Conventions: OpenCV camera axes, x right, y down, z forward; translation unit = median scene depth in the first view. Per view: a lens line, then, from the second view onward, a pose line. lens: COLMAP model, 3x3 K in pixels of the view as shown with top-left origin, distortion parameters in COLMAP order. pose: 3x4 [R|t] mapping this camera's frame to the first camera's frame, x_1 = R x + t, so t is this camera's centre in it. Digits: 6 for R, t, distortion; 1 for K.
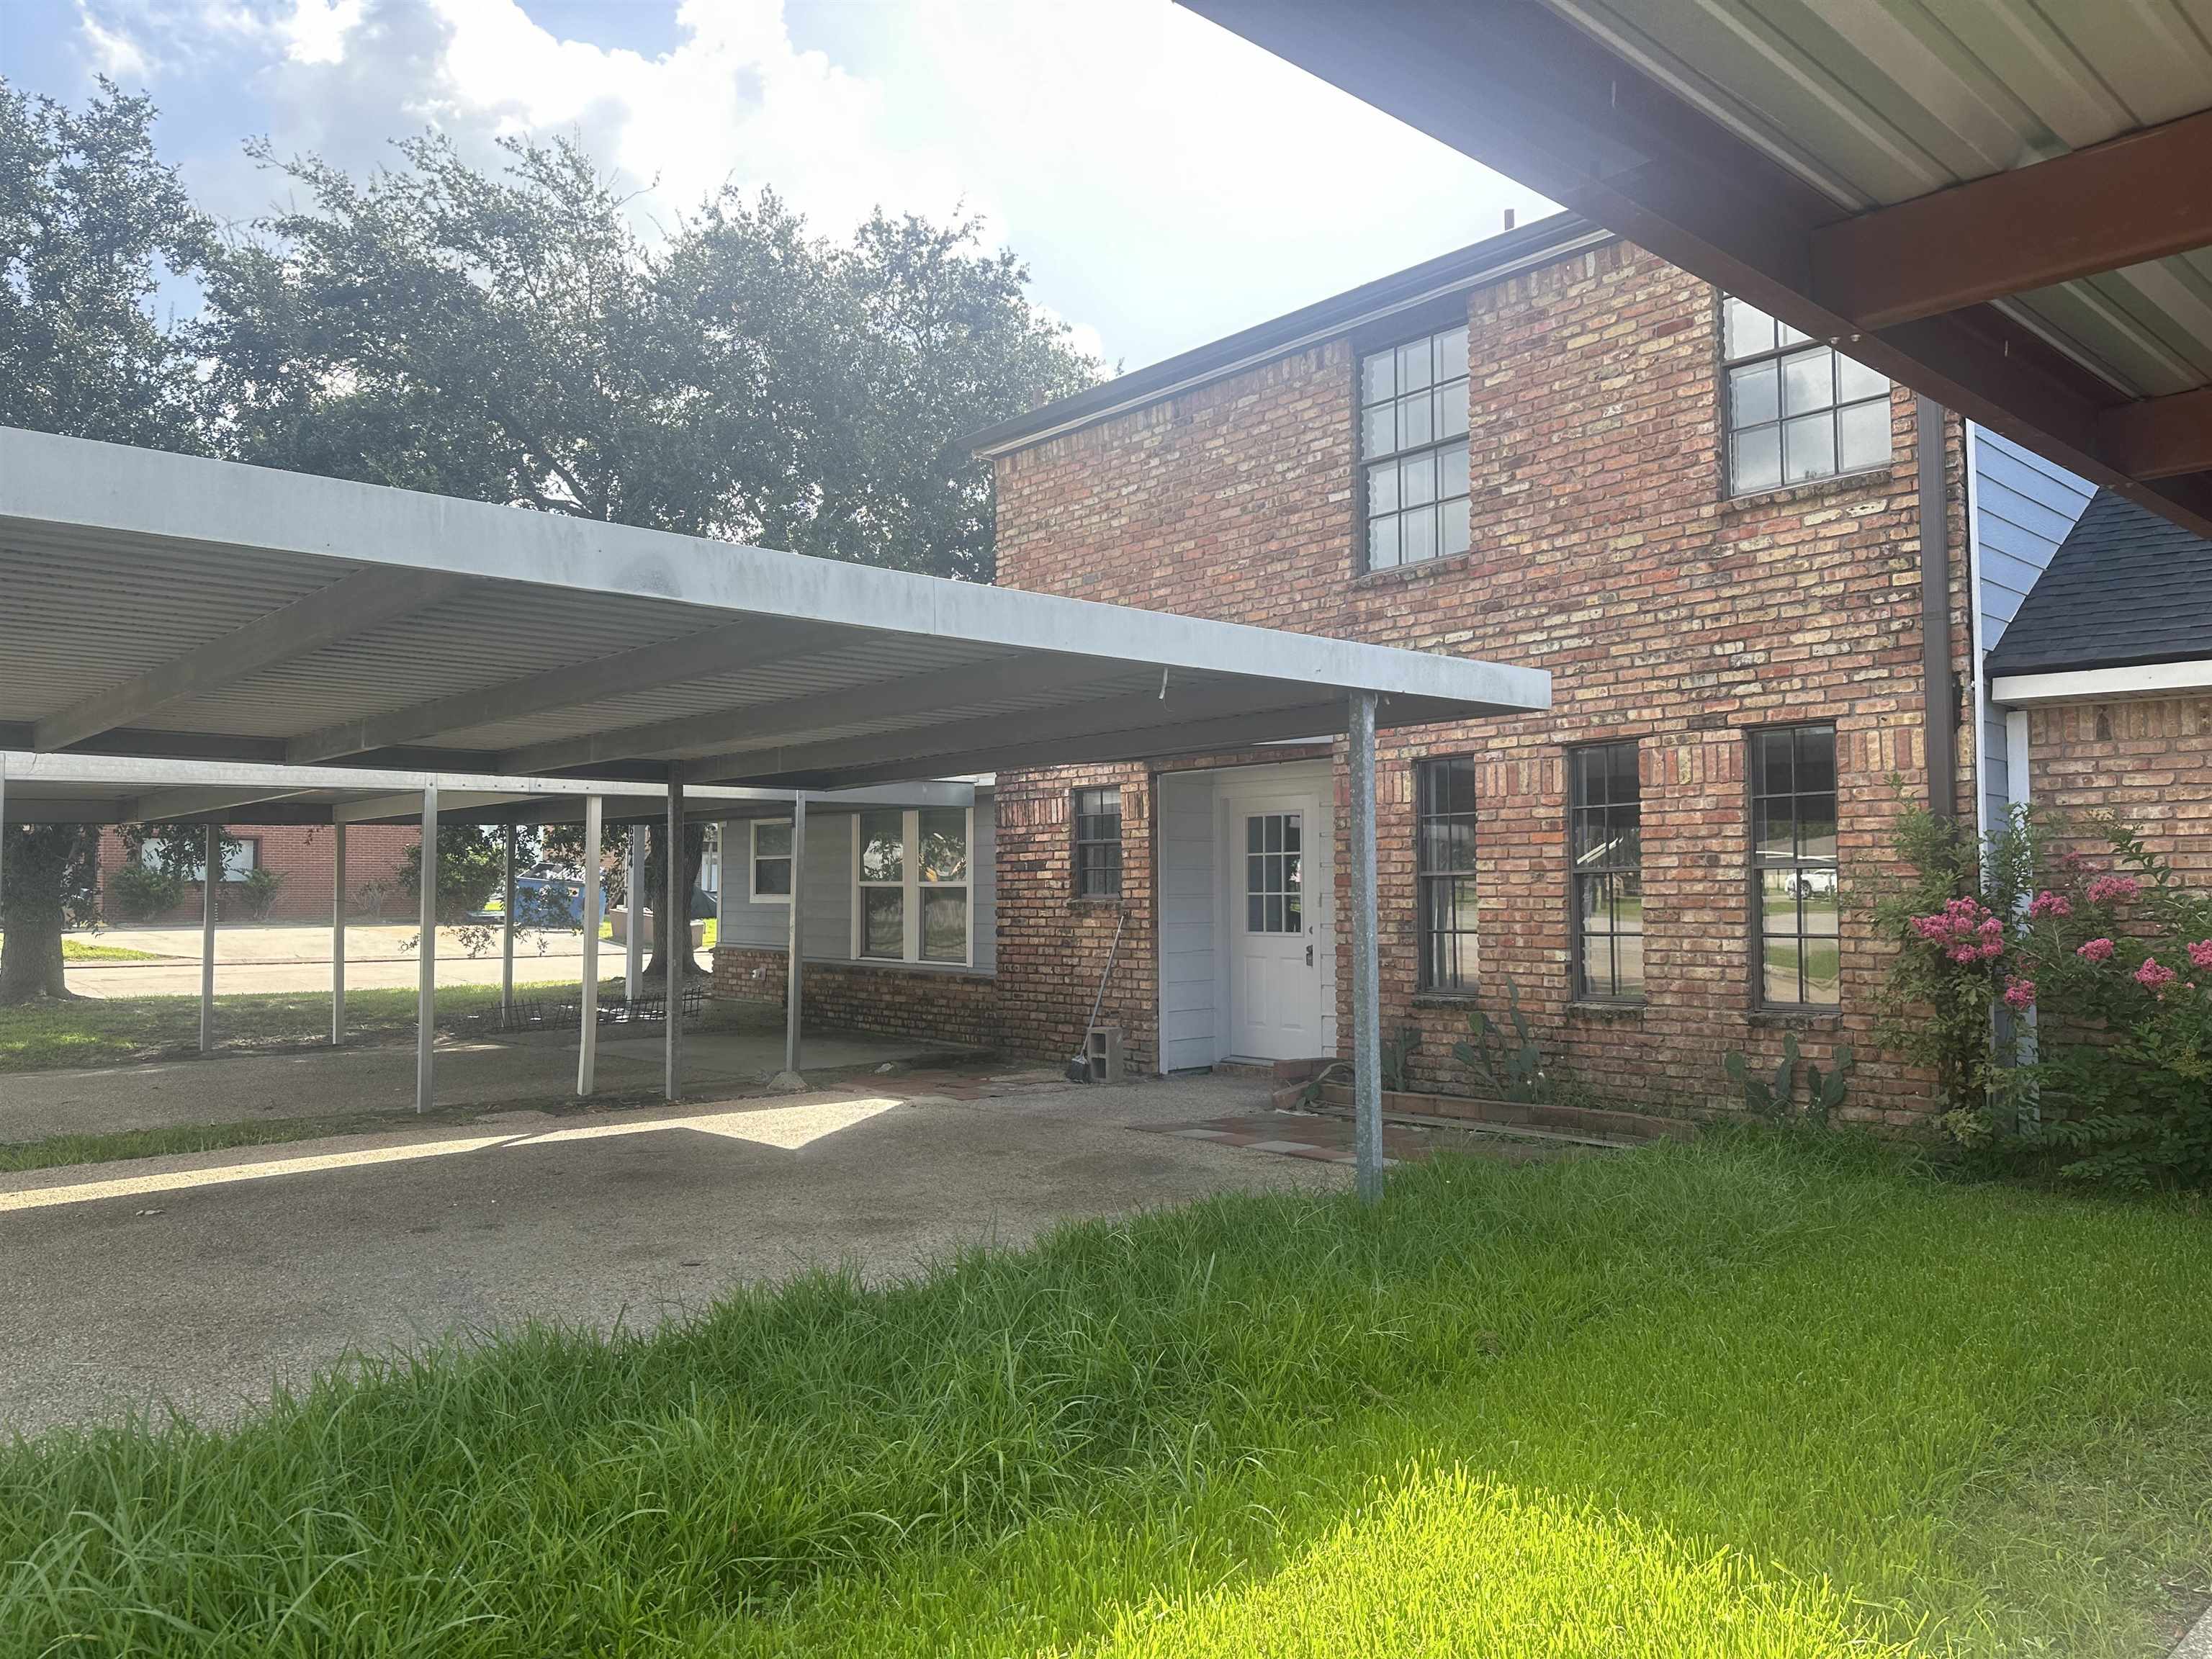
lens RADIAL K [[1545.0, 0, 1083.2], [0, 1545.0, 831.2], [0, 0, 1]] dist [0.115762, -0.159202]
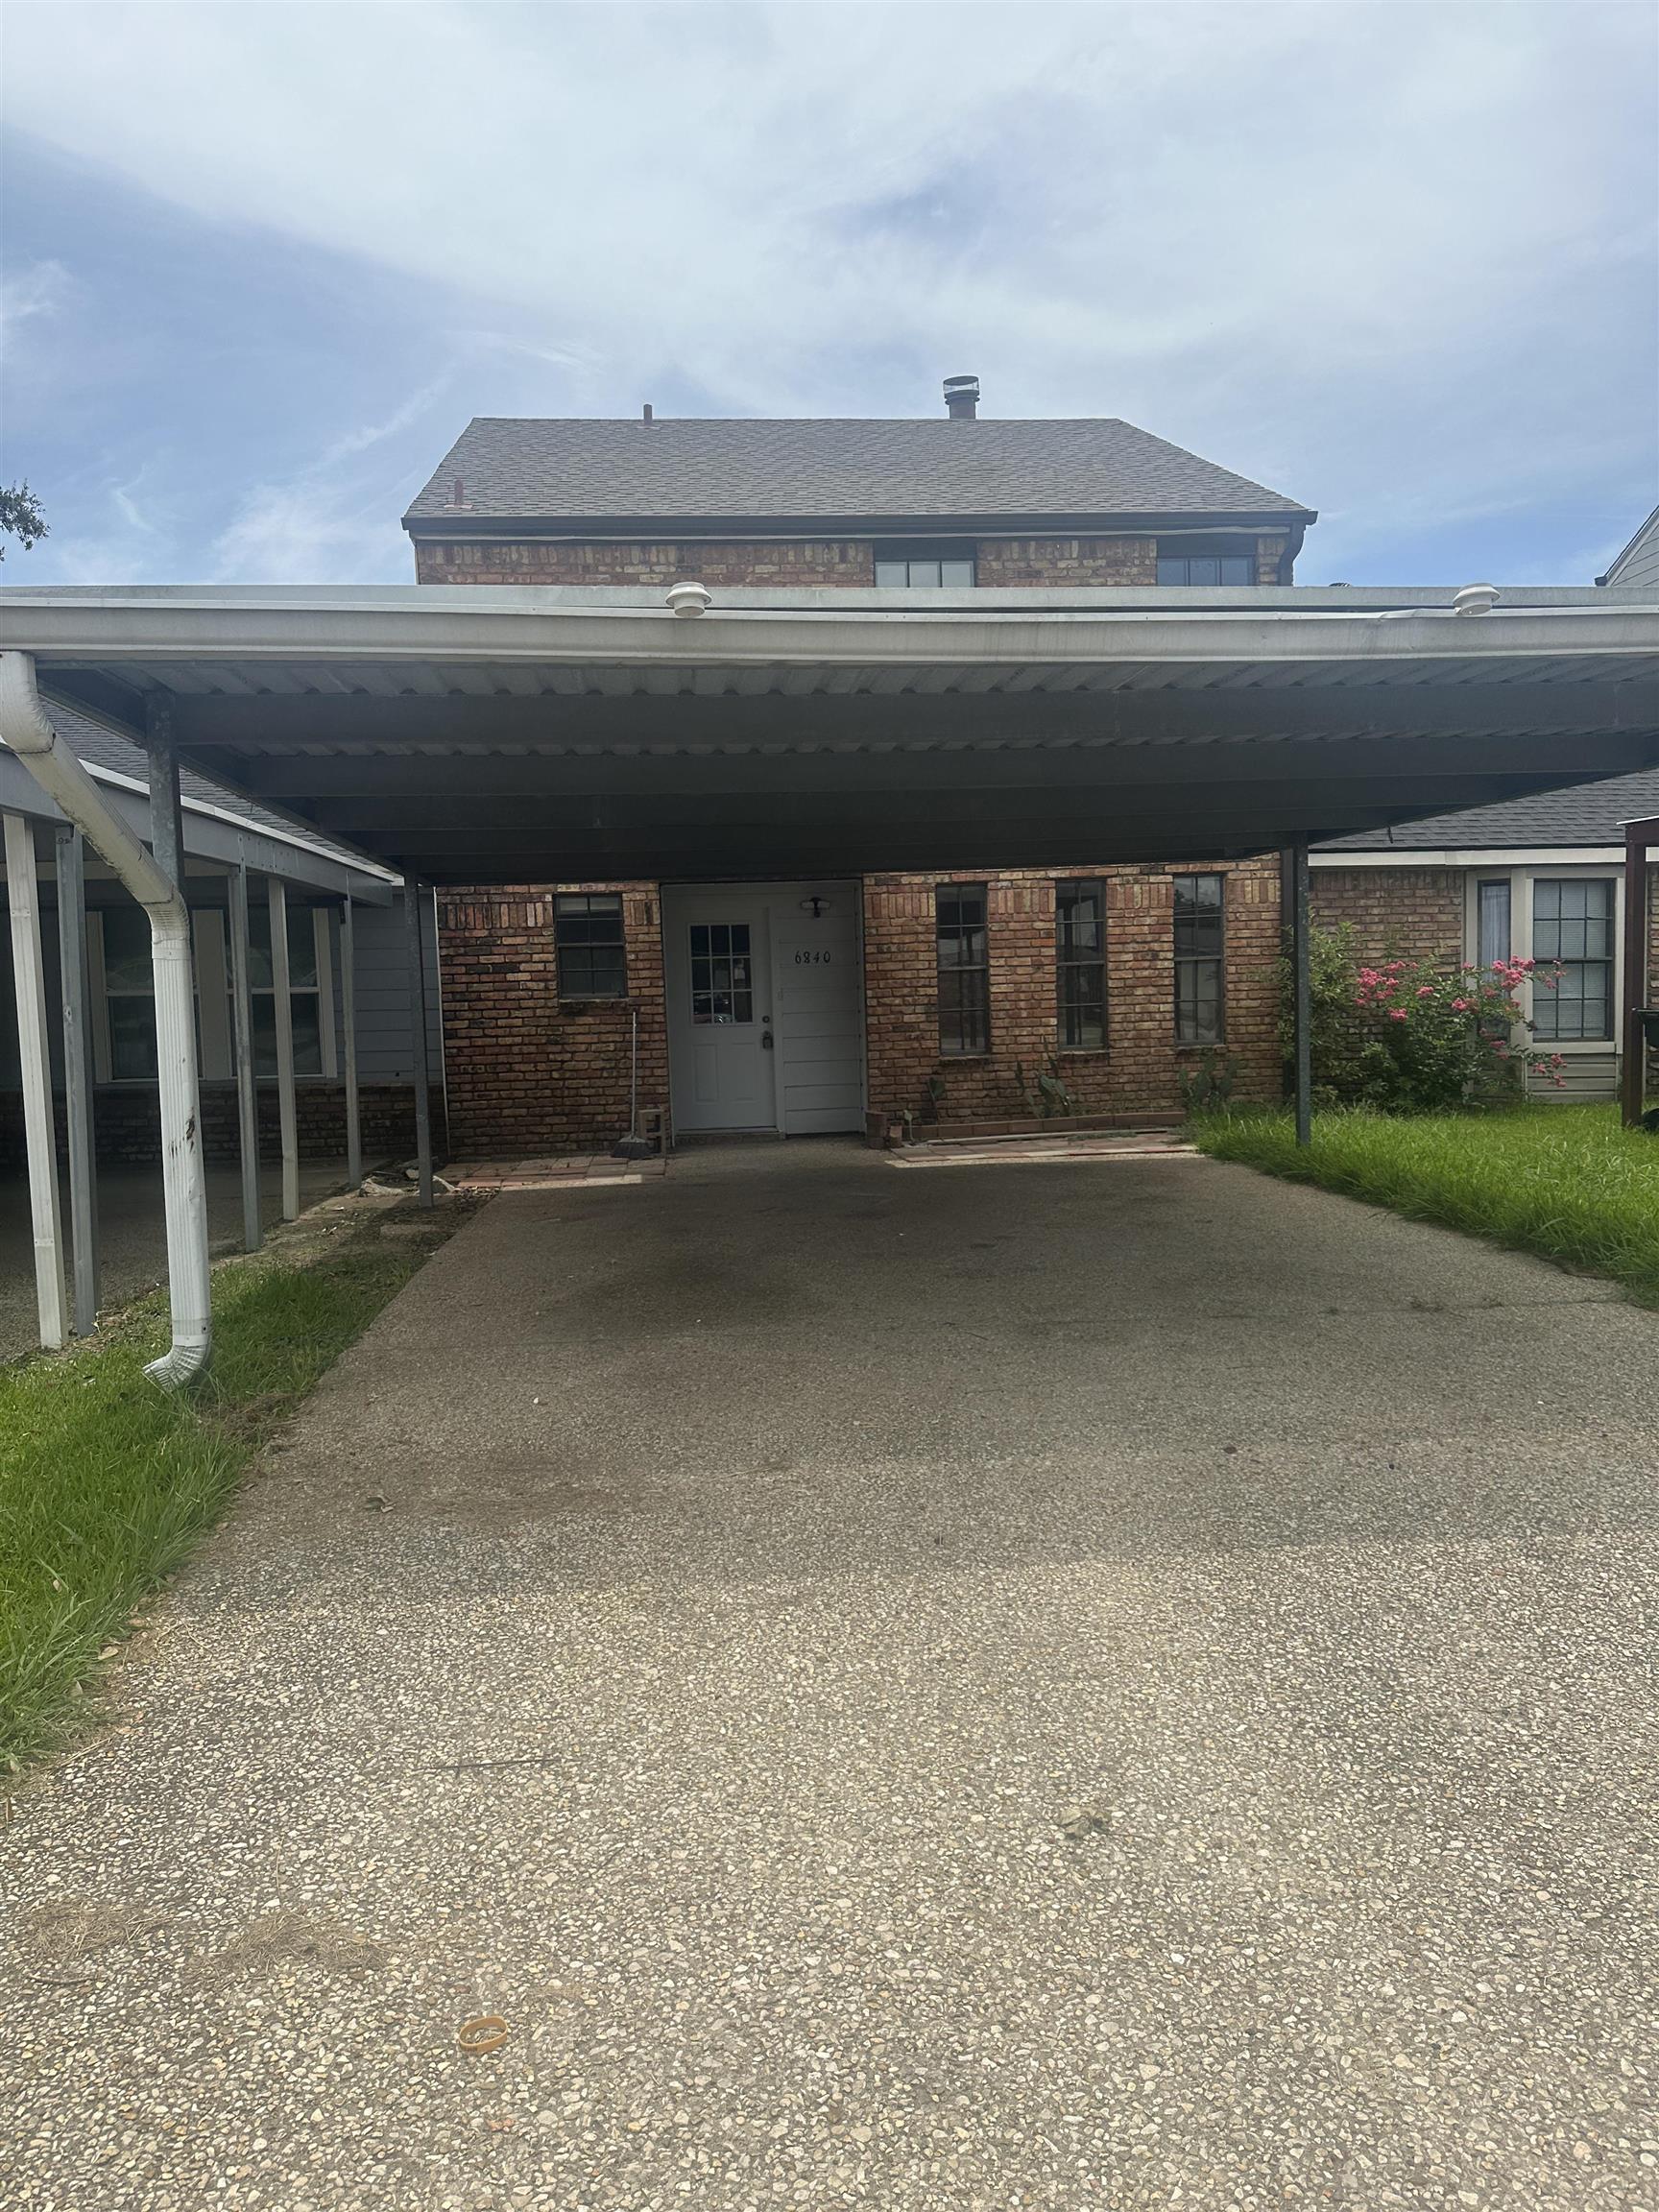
lens RADIAL K [[1545.0, 0, 828.8], [0, 1545.0, 1107.4], [0, 0, 1]] dist [0.115762, -0.159202]
pose [[0.591582, -0.072300, 0.802997, -0.980469], [-0.003993, 0.995696, 0.092592, 0.023847], [-0.806235, -0.057982, 0.588747, 0.277318]]
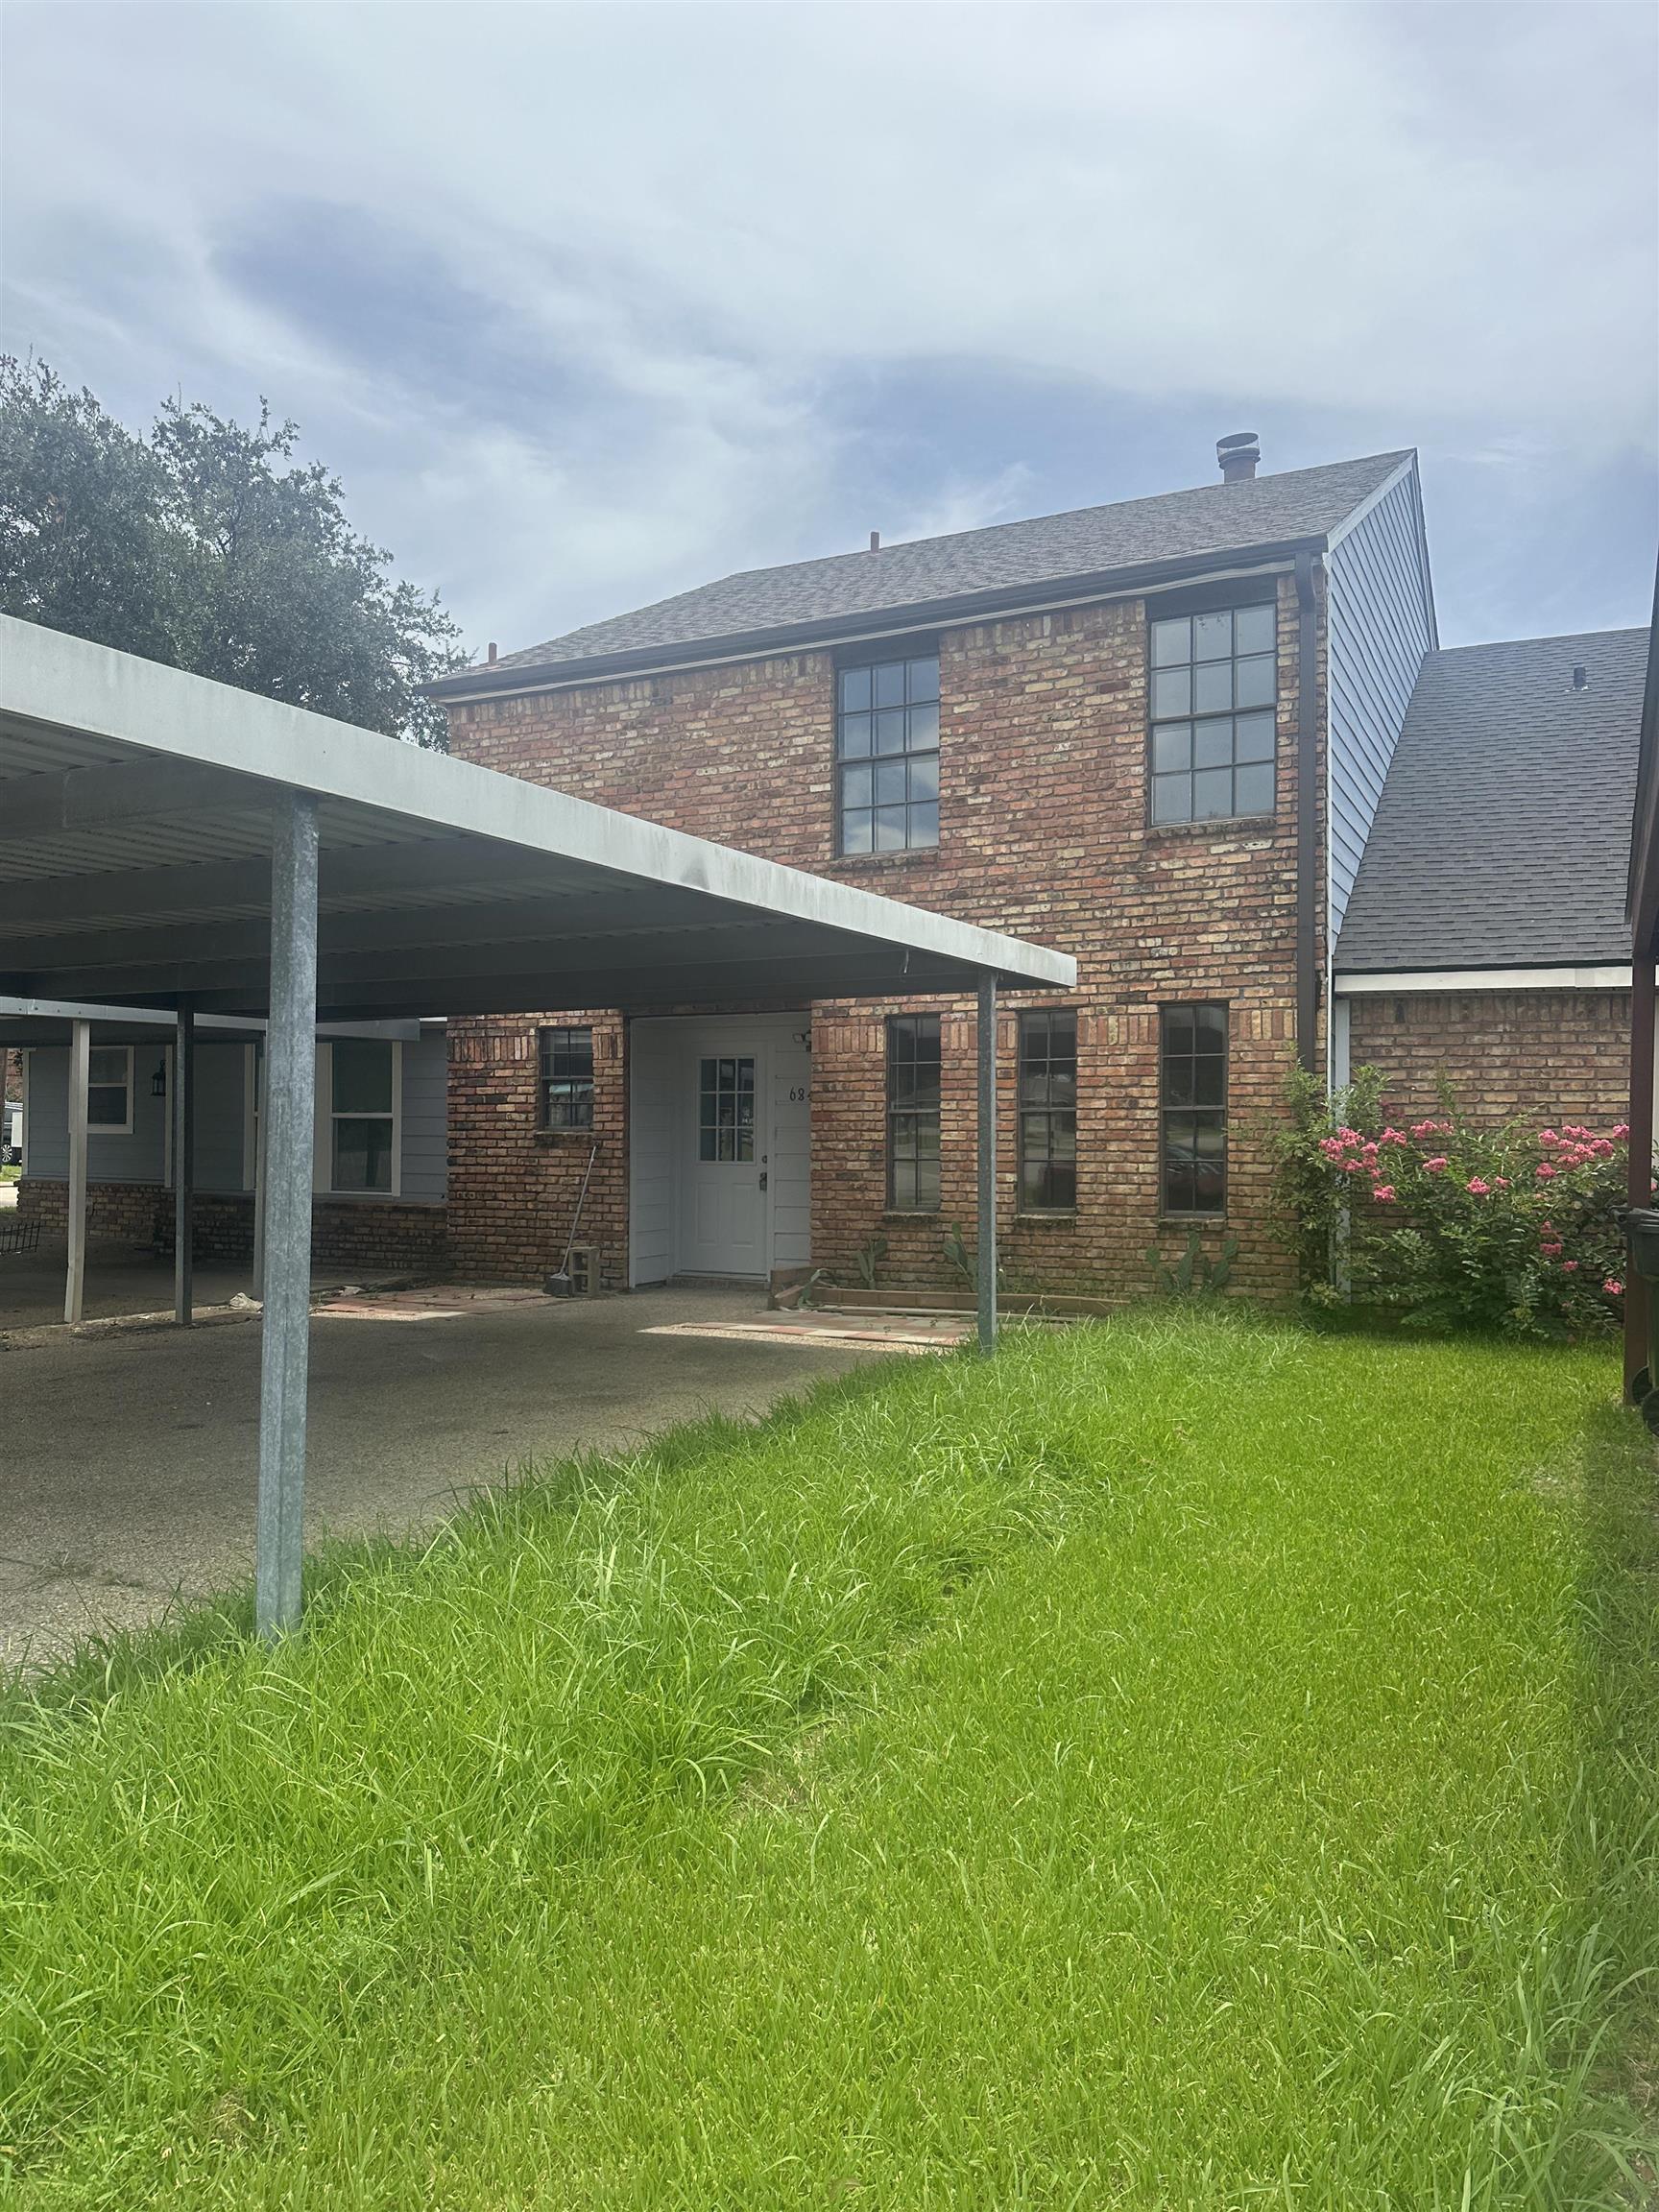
lens RADIAL K [[1545.0, 0, 813.5], [0, 1545.0, 1121.3], [0, 0, 1]] dist [0.115762, -0.159202]
pose [[0.932293, 0.011103, 0.361533, -0.281500], [-0.023437, 0.999283, 0.029750, 0.000706], [-0.360943, -0.036209, 0.931885, -0.101756]]
